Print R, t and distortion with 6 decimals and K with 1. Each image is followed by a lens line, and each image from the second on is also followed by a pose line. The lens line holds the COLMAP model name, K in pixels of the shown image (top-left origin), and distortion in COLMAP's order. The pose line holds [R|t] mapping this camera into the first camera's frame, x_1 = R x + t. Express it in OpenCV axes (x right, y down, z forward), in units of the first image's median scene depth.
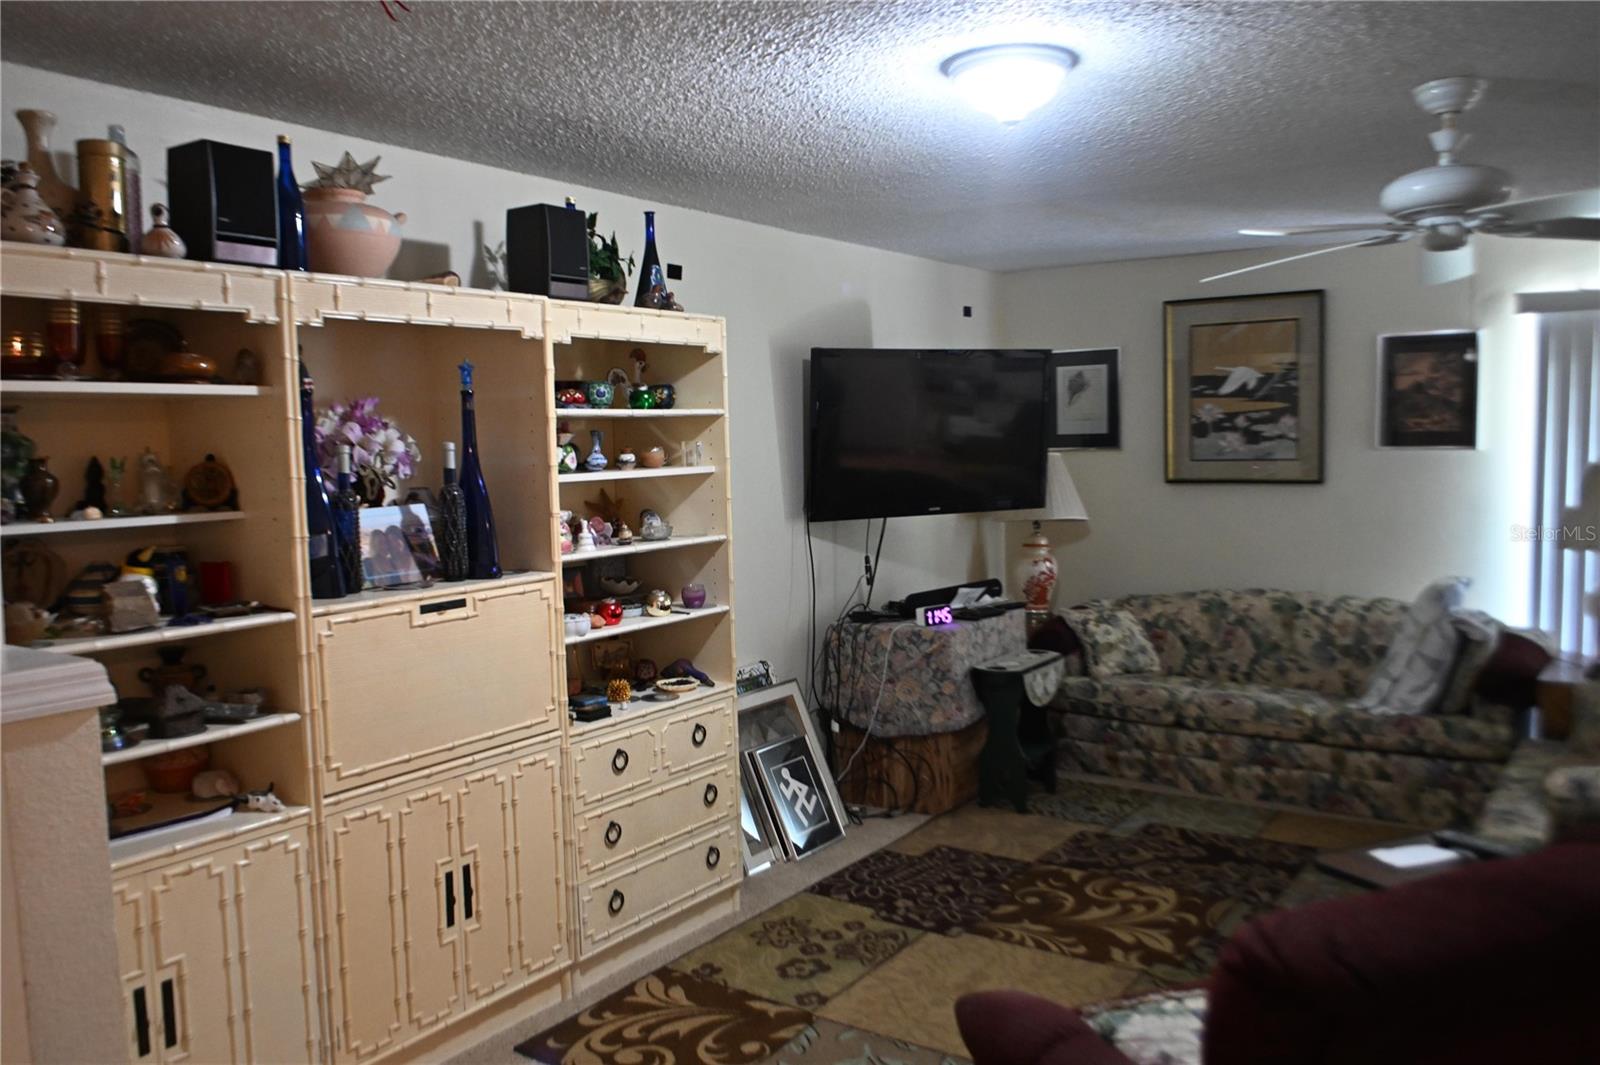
lens RADIAL K [[1252.1, 0, 801.3], [0, 1252.1, 535.9], [0, 0, 1]] dist [-0.024908, 0.017723]
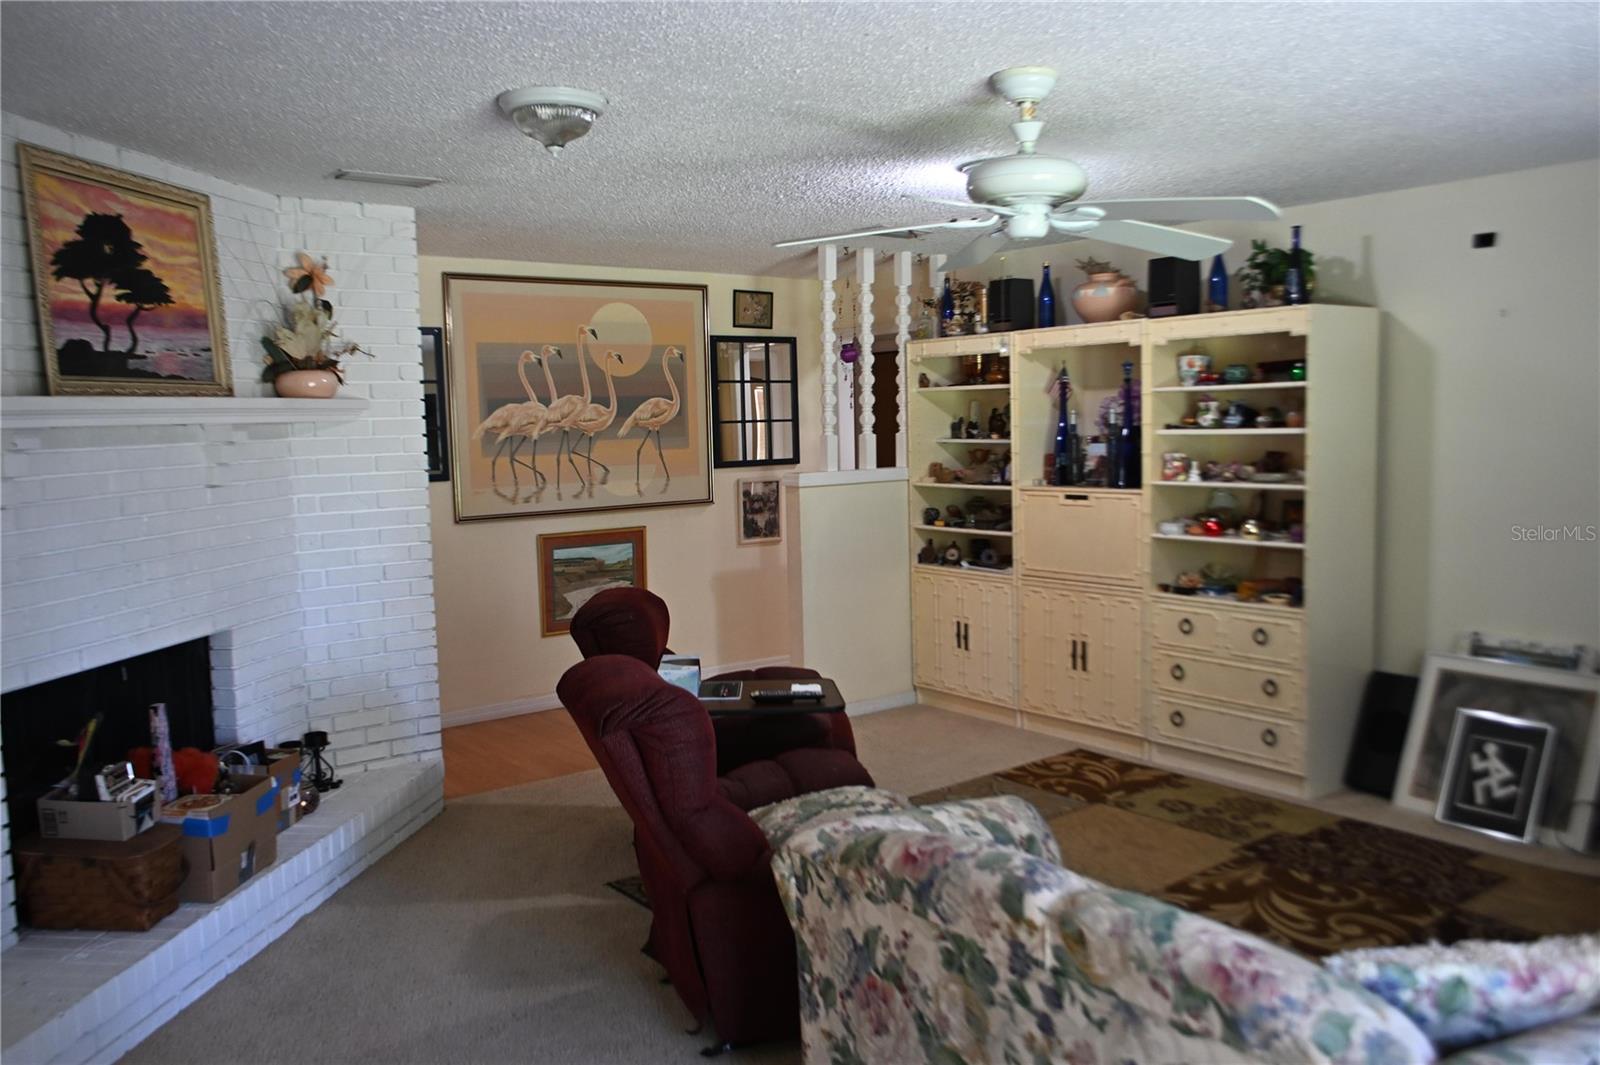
lens RADIAL K [[1252.1, 0, 792.2], [0, 1252.1, 531.1], [0, 0, 1]] dist [-0.024908, 0.017723]
pose [[-0.324656, 0.117544, -0.938500, 1.350032], [-0.043059, 0.989382, 0.138812, -0.112617], [0.944851, 0.085477, -0.316148, 1.004015]]
